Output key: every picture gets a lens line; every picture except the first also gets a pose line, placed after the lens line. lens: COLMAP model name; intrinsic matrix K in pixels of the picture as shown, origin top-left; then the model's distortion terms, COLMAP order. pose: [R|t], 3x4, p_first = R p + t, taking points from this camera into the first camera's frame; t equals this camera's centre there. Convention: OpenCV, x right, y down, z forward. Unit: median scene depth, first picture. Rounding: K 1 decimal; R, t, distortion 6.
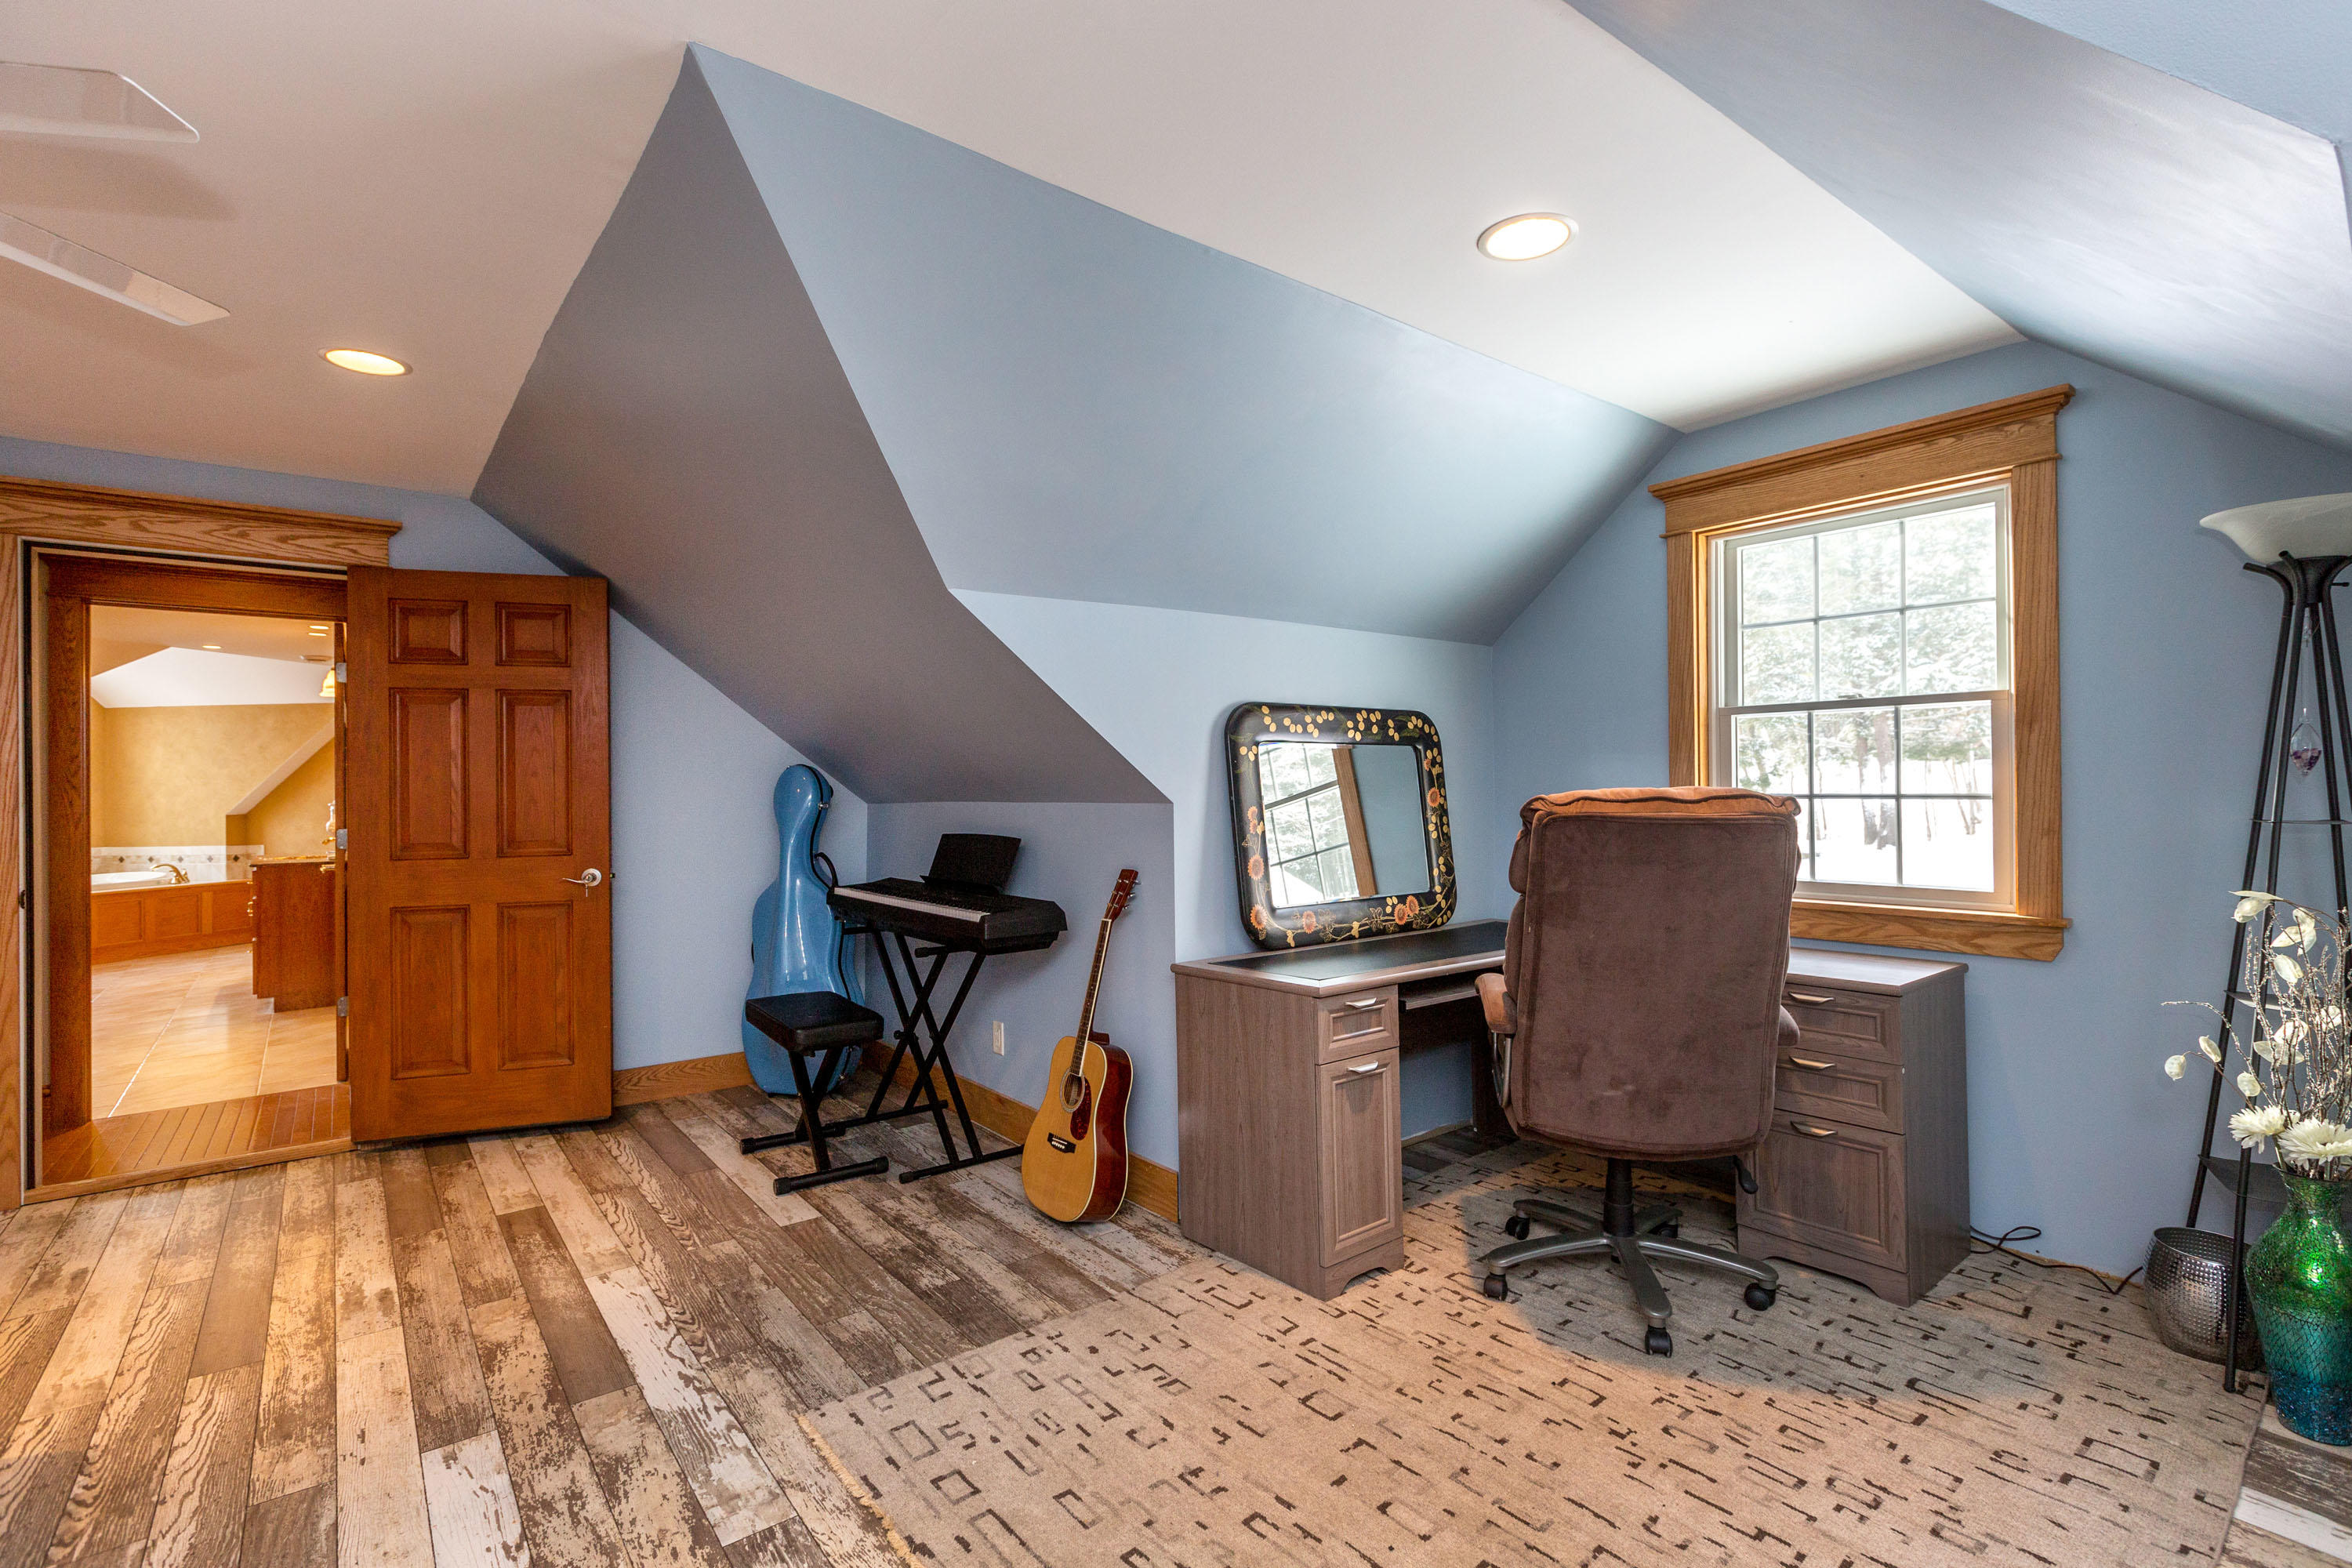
lens RADIAL K [[1093.2, 0, 1176.0], [0, 1093.2, 784.0], [0, 0, 1]] dist [0.001701, 0.000322]
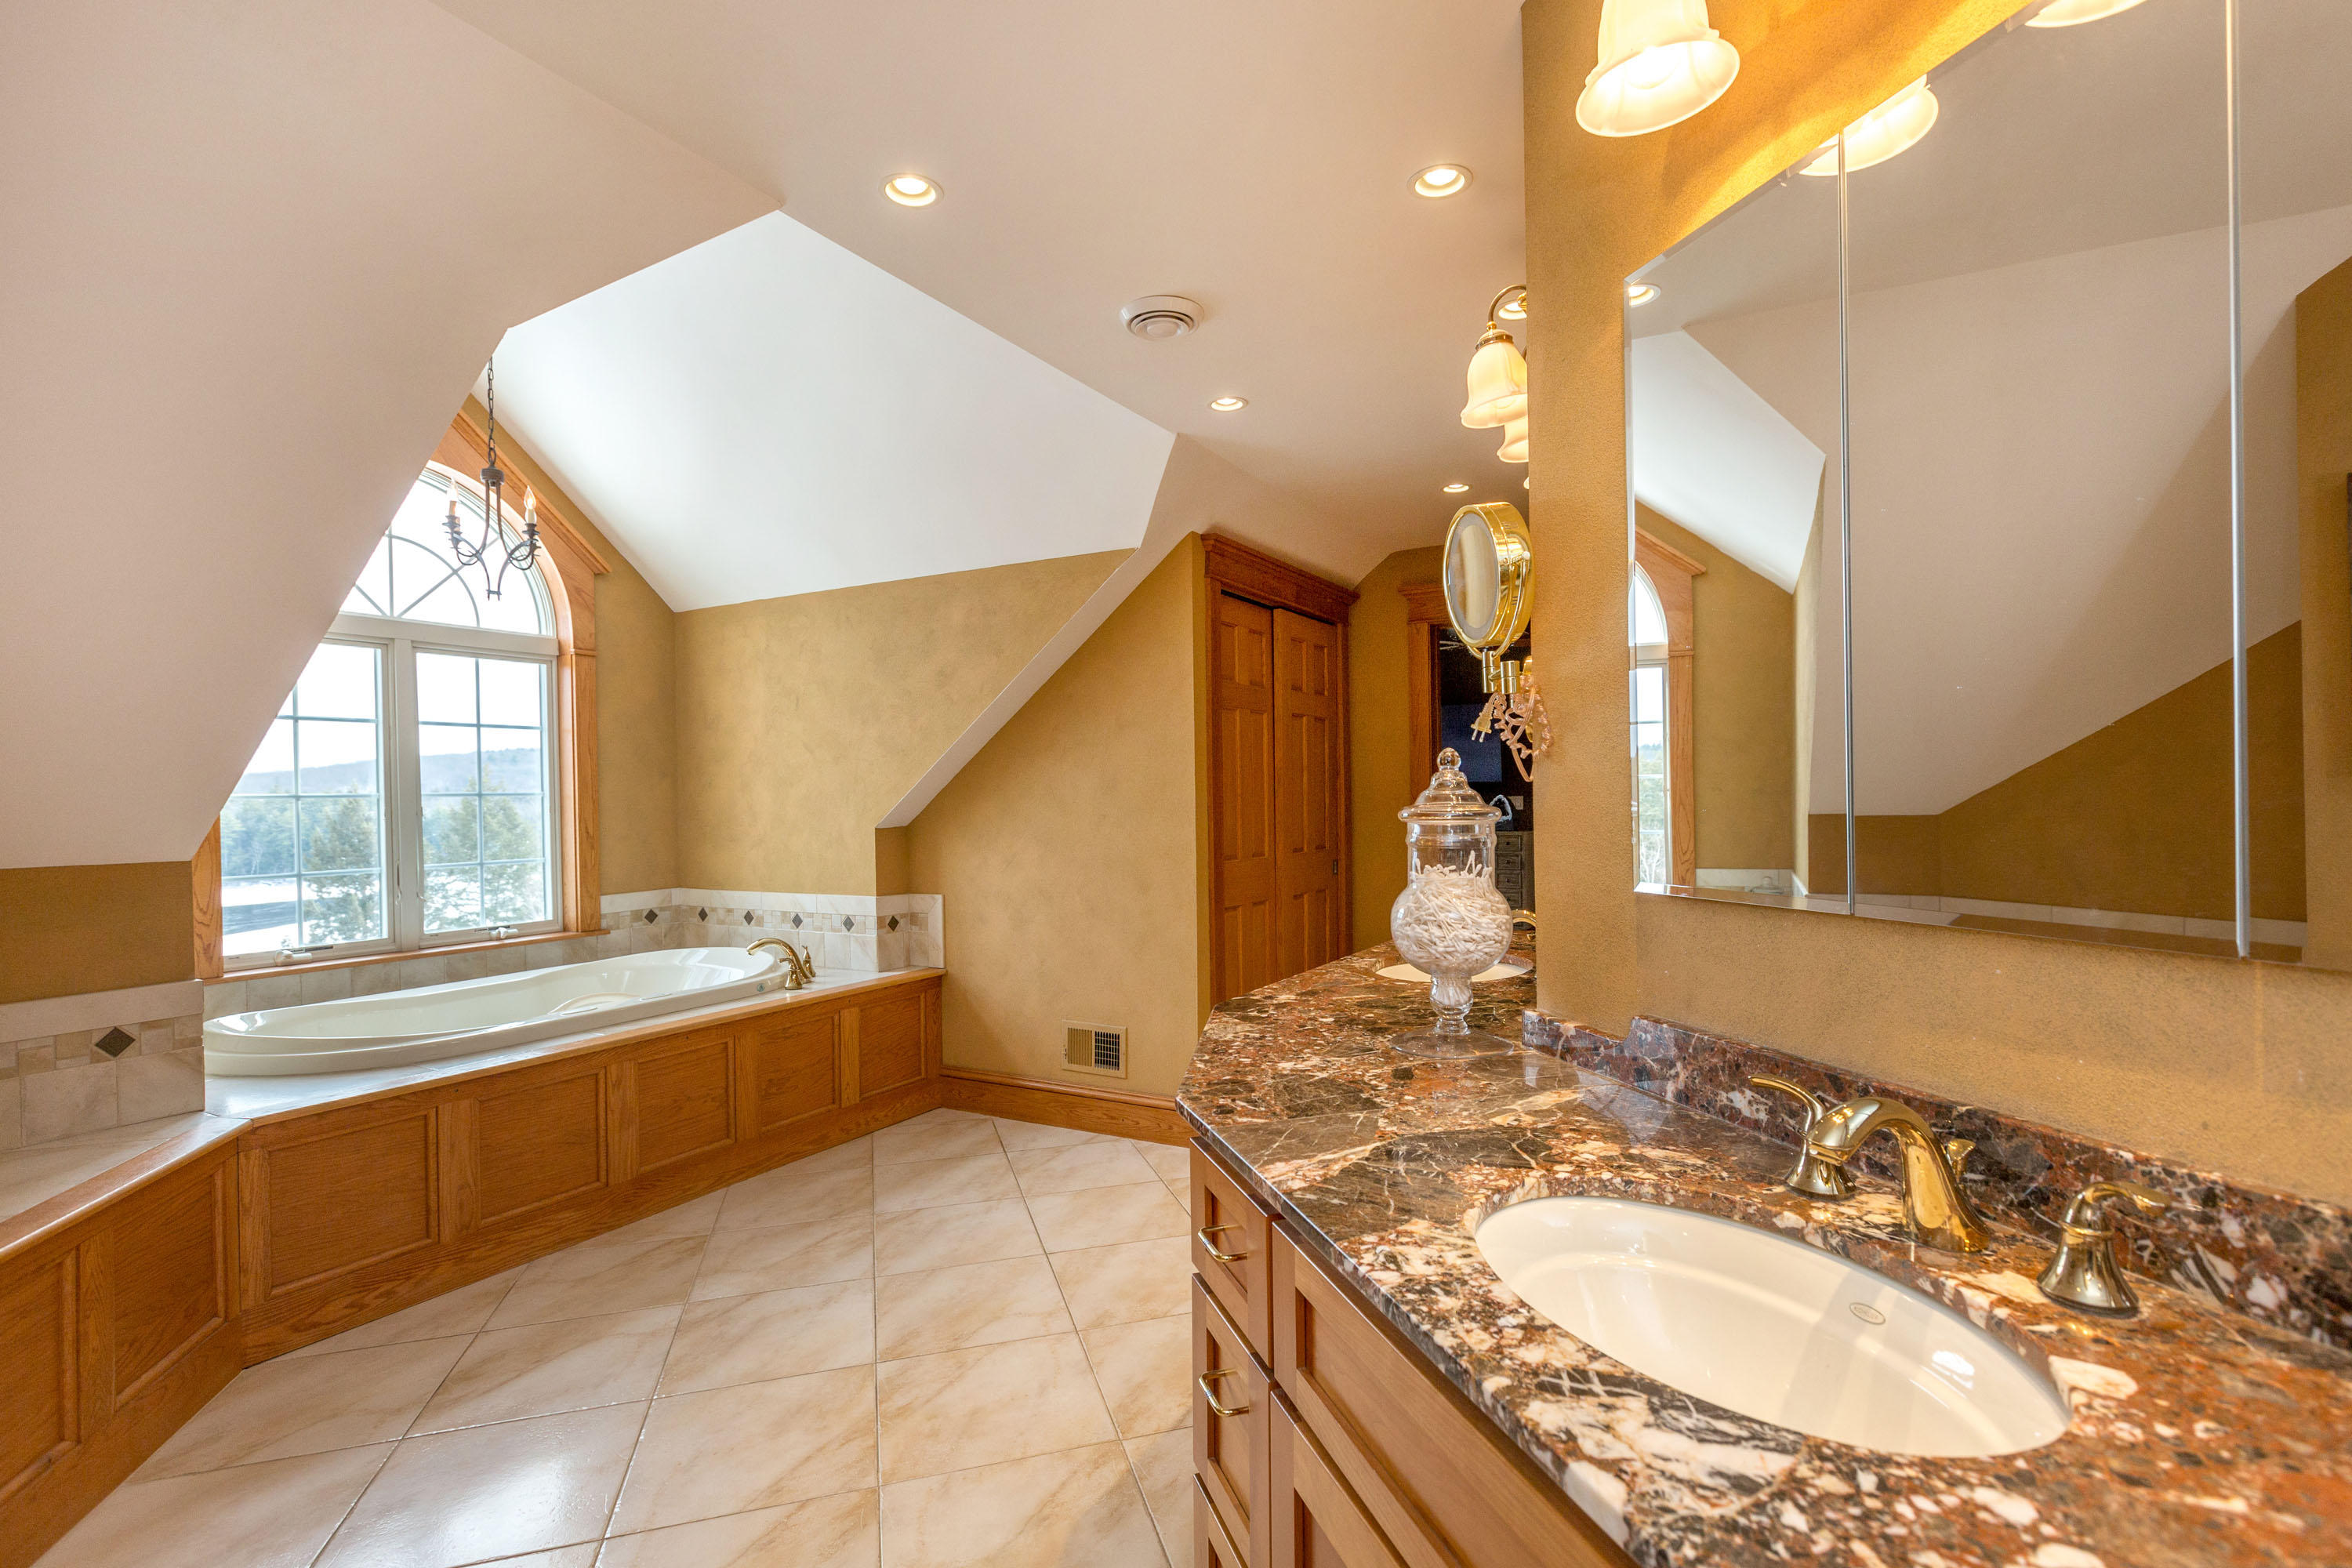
lens RADIAL K [[1093.2, 0, 1176.0], [0, 1093.2, 784.0], [0, 0, 1]] dist [0.001701, 0.000322]
pose [[0.926044, -0.012306, -0.377216, -0.581979], [0.012766, 0.999918, -0.001282, 0.012074], [0.377201, -0.003628, 0.926124, 0.628042]]
